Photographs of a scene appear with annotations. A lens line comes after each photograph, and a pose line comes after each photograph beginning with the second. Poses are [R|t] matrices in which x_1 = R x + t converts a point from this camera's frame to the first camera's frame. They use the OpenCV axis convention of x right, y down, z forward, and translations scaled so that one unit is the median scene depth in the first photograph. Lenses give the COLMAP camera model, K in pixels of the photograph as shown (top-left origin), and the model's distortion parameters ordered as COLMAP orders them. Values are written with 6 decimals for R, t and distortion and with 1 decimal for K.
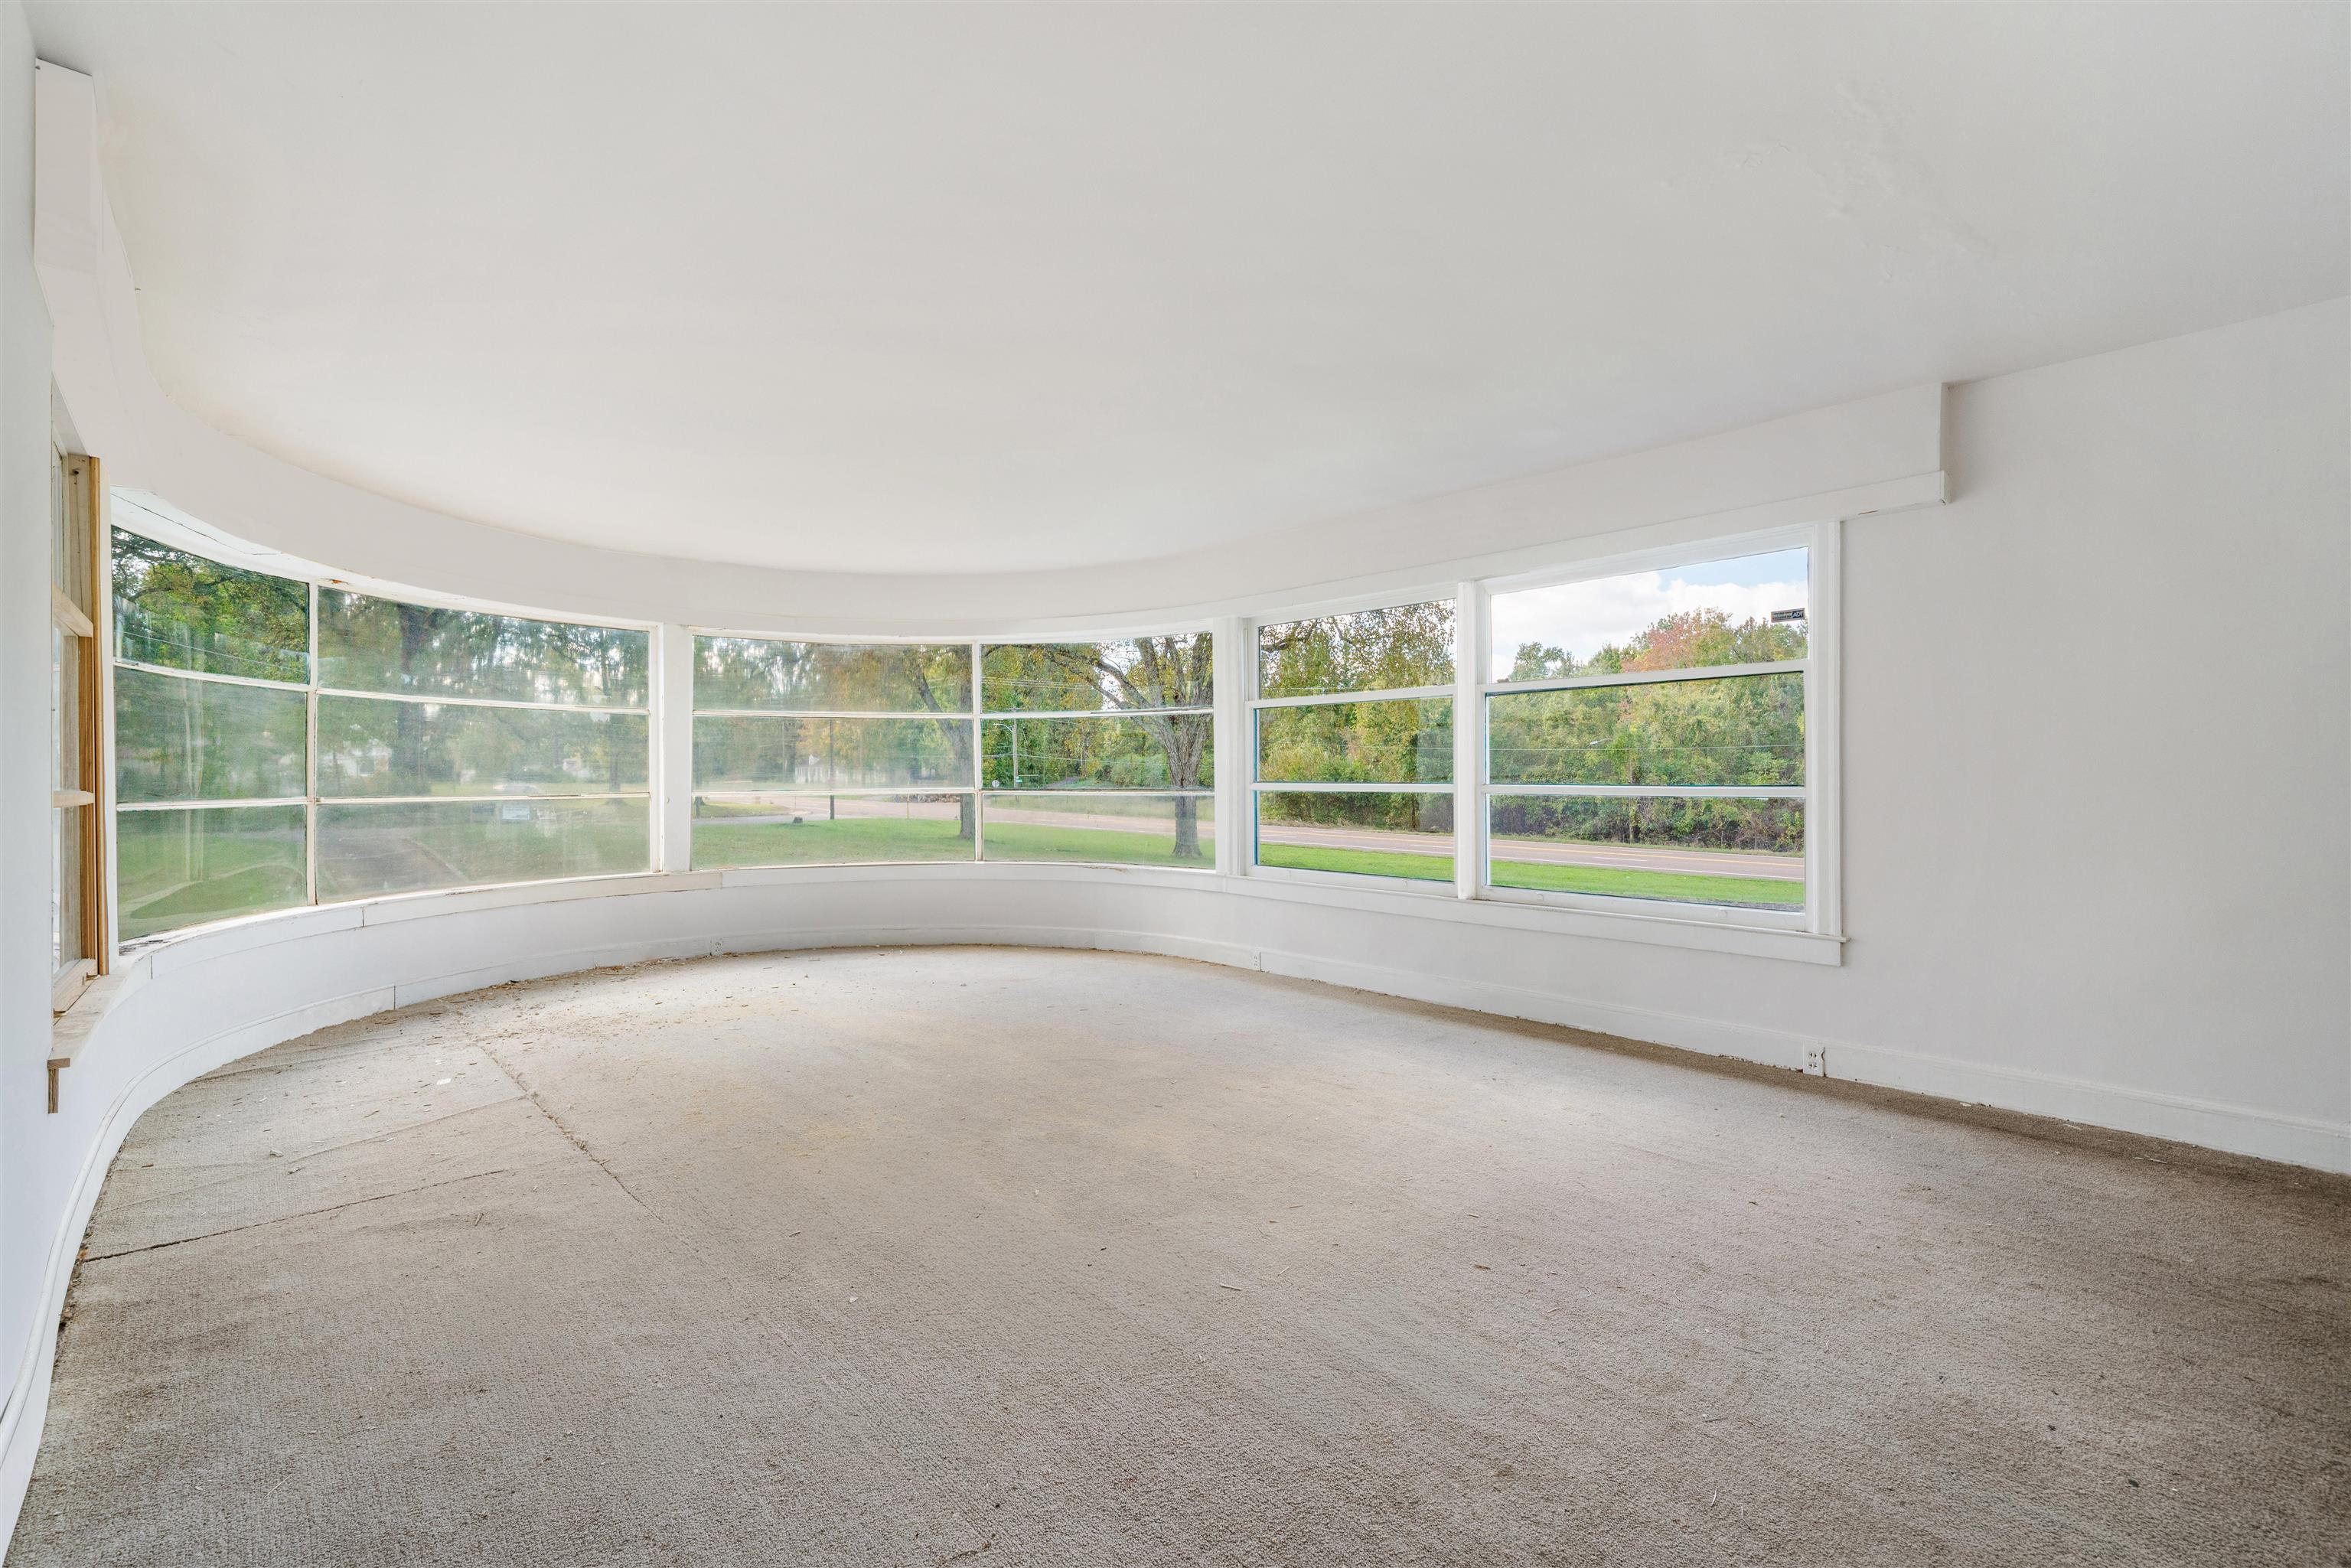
lens RADIAL K [[1073.5, 0, 1165.0], [0, 1073.5, 776.6], [0, 0, 1]] dist [0.002677, 0.000344]
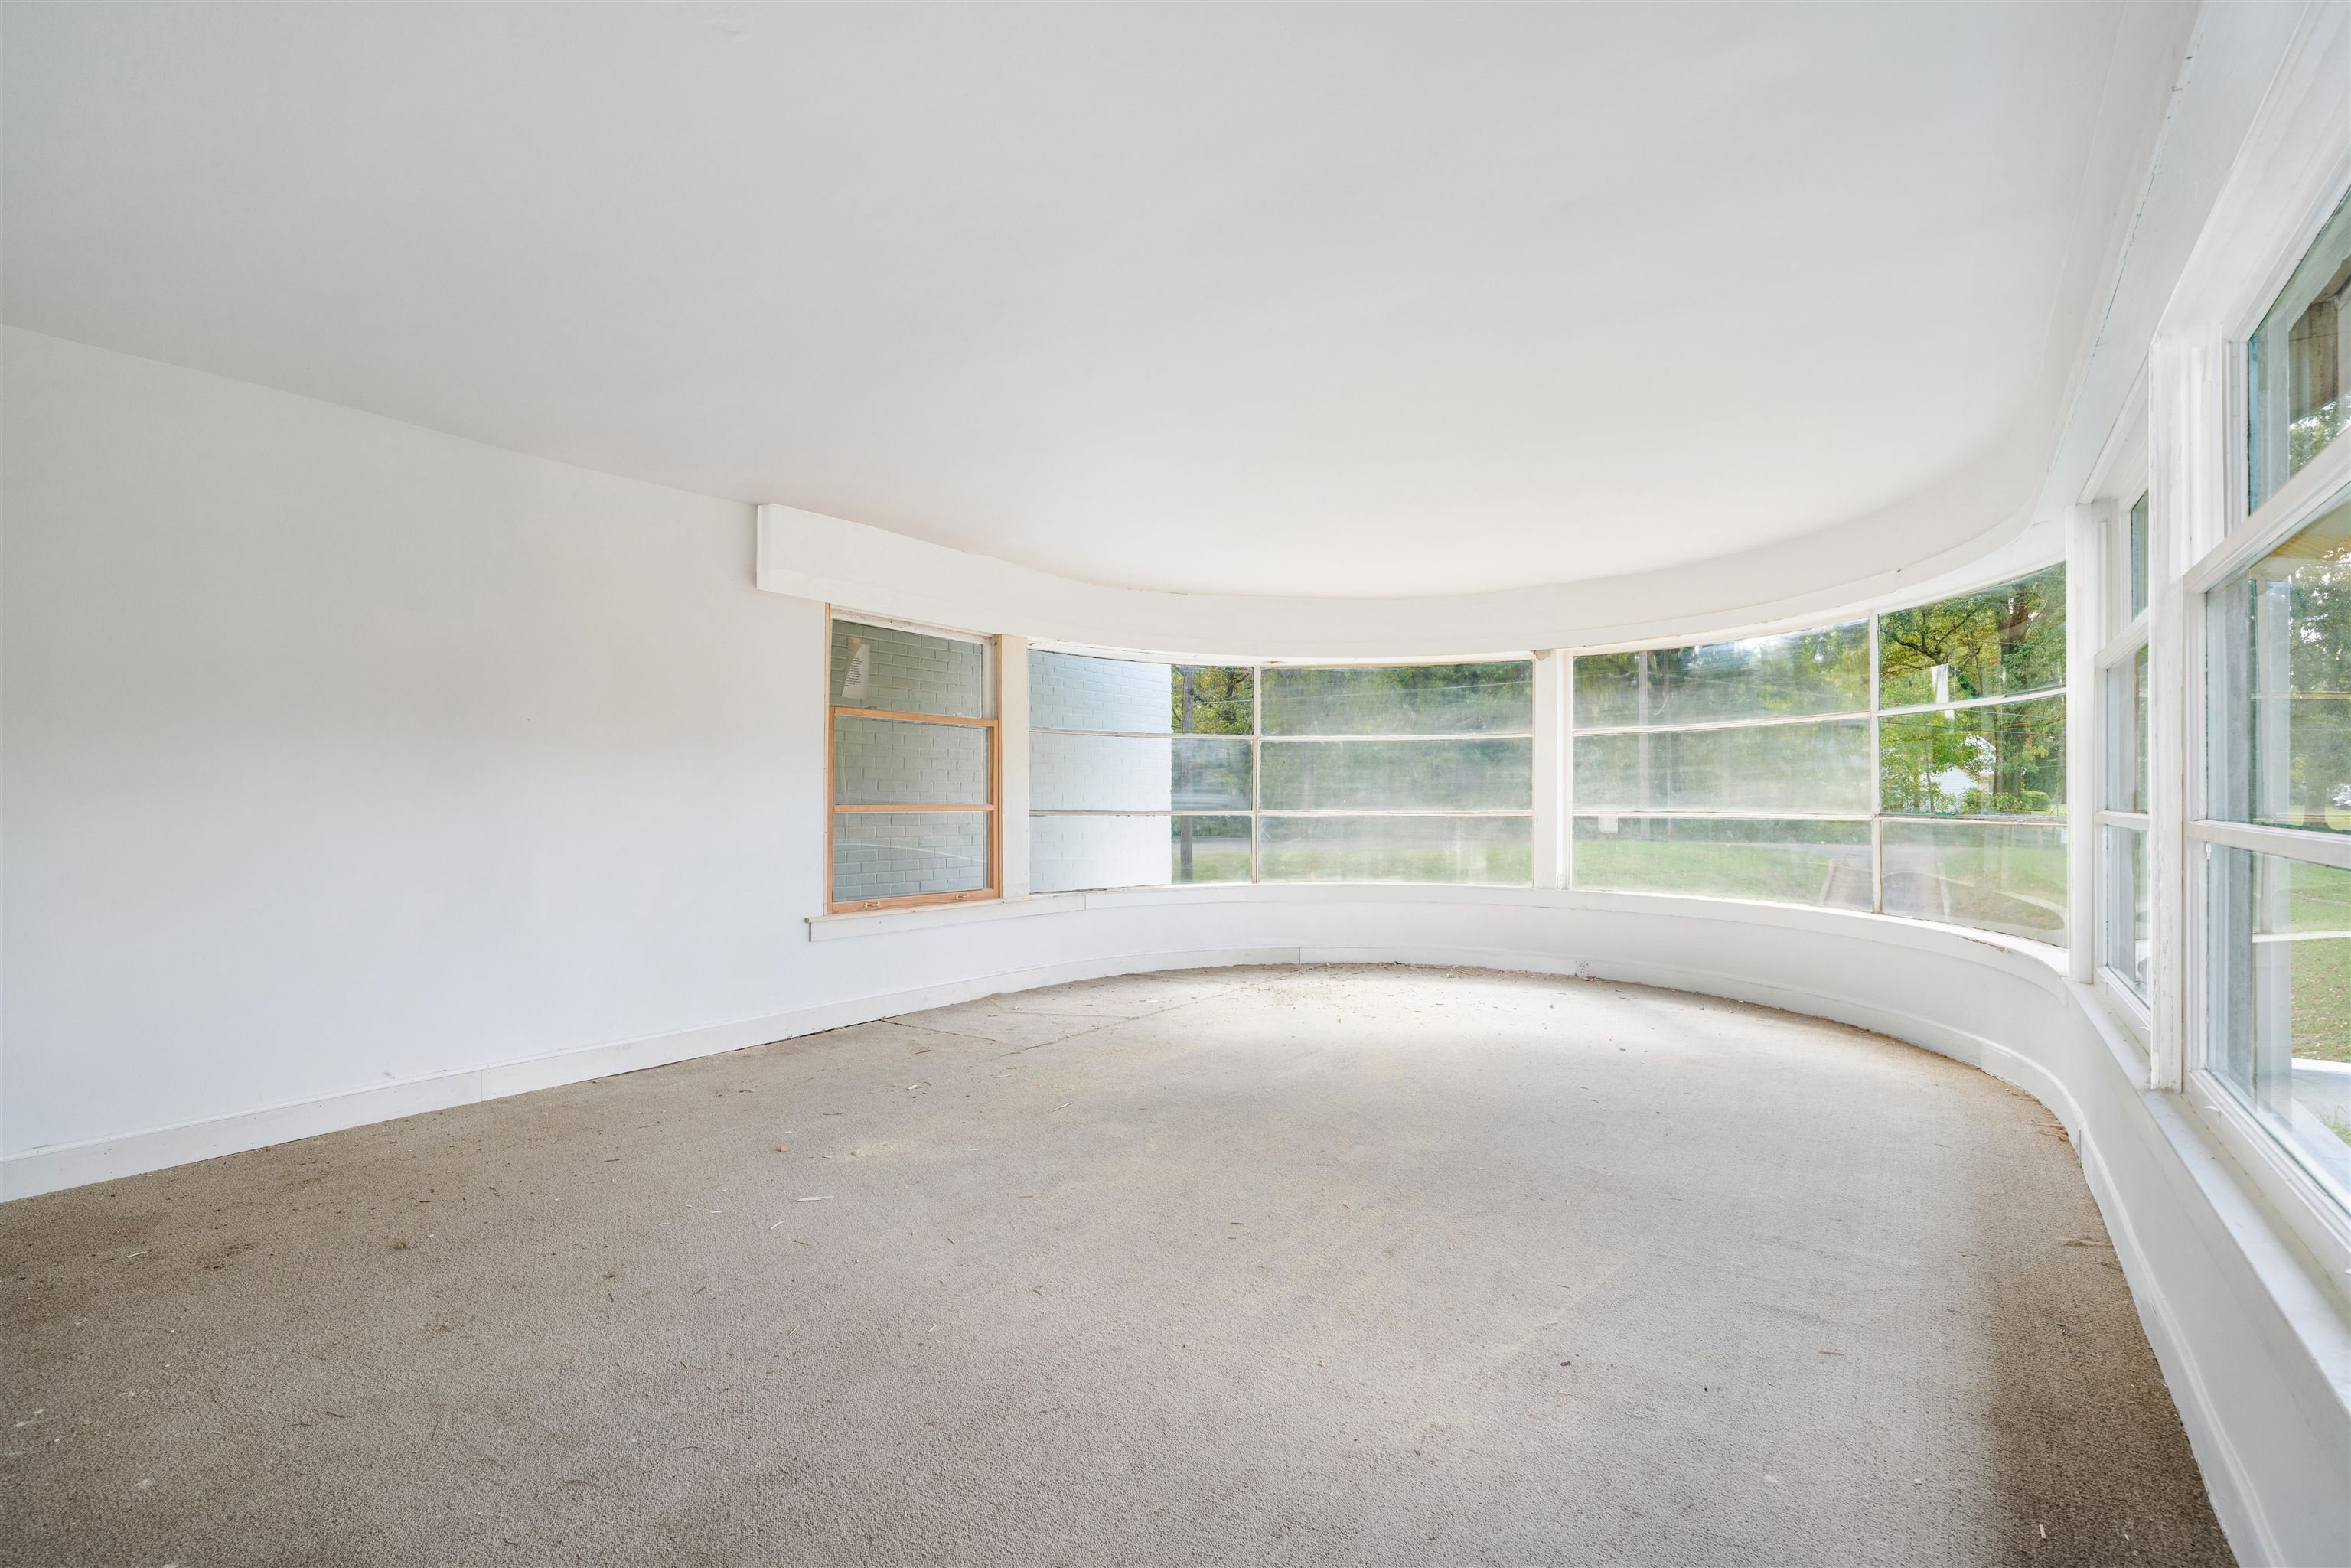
lens RADIAL K [[1073.5, 0, 1161.8], [0, 1073.5, 792.4], [0, 0, 1]] dist [0.002677, 0.000344]
pose [[0.219017, -0.001246, -0.975720, 0.628801], [0.000441, 0.999999, -0.001178, -0.003538], [0.975721, -0.000172, 0.219017, 0.547761]]
